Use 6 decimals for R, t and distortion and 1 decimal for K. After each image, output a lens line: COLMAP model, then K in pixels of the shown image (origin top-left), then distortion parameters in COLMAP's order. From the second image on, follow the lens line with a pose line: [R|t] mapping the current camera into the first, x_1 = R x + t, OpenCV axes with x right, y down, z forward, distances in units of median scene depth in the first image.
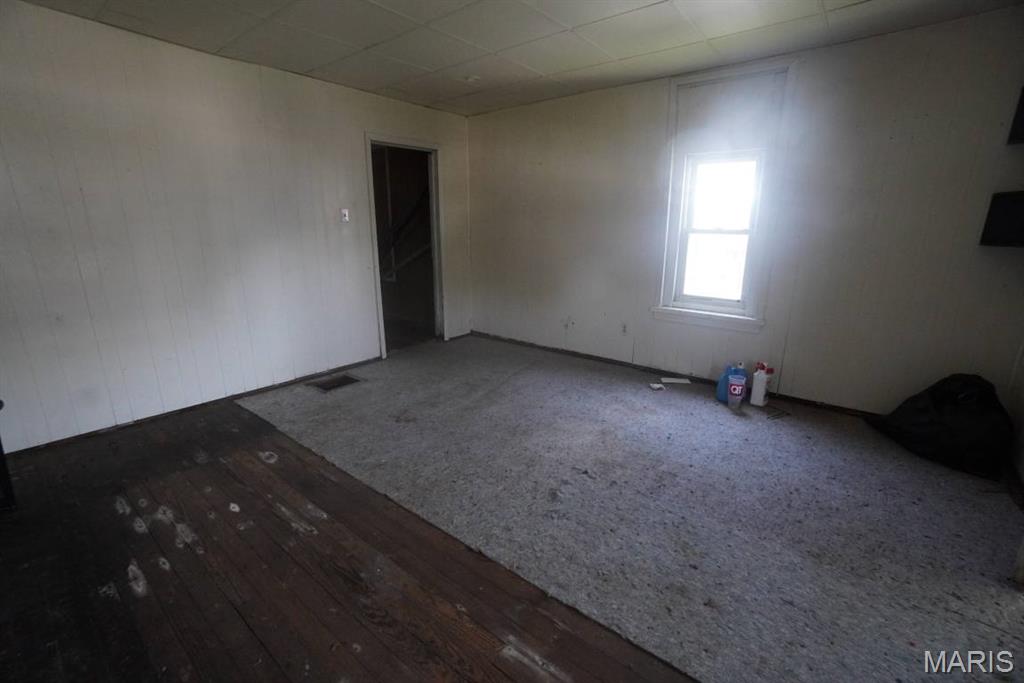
lens RADIAL K [[450.5, 0, 512.0], [0, 450.5, 341.5], [0, 0, 1]] dist [-0.076971, 0.031233]
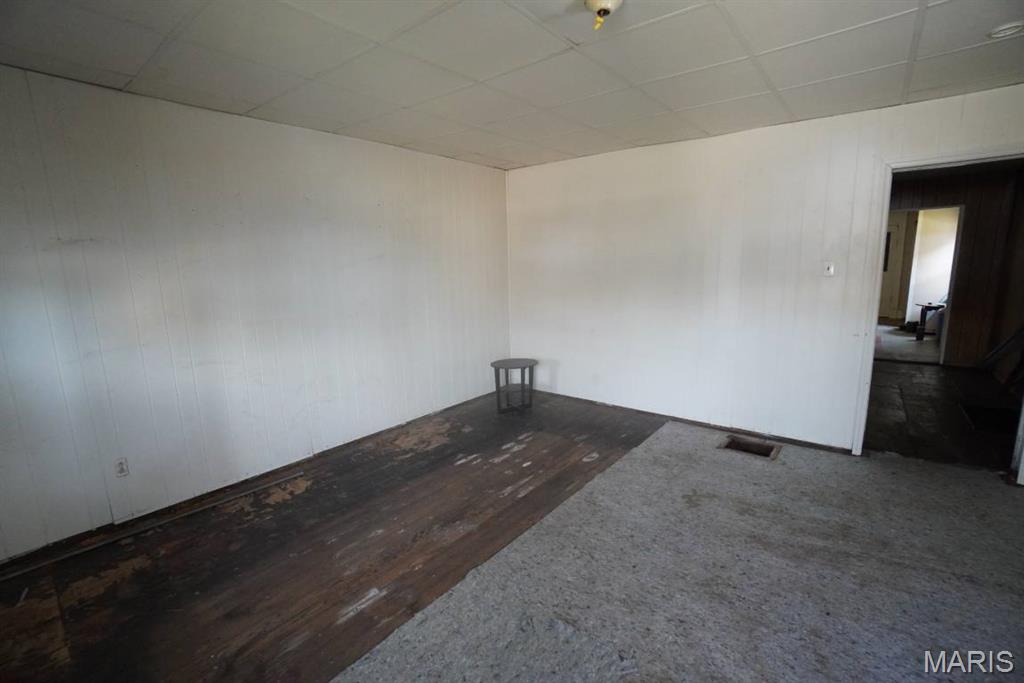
lens RADIAL K [[450.5, 0, 512.0], [0, 450.5, 341.5], [0, 0, 1]] dist [-0.076971, 0.031233]
pose [[0.005742, 0.175252, -0.984507, 0.693100], [-0.231546, 0.958000, 0.169183, -0.236999], [0.972807, 0.226988, 0.046080, 0.643748]]
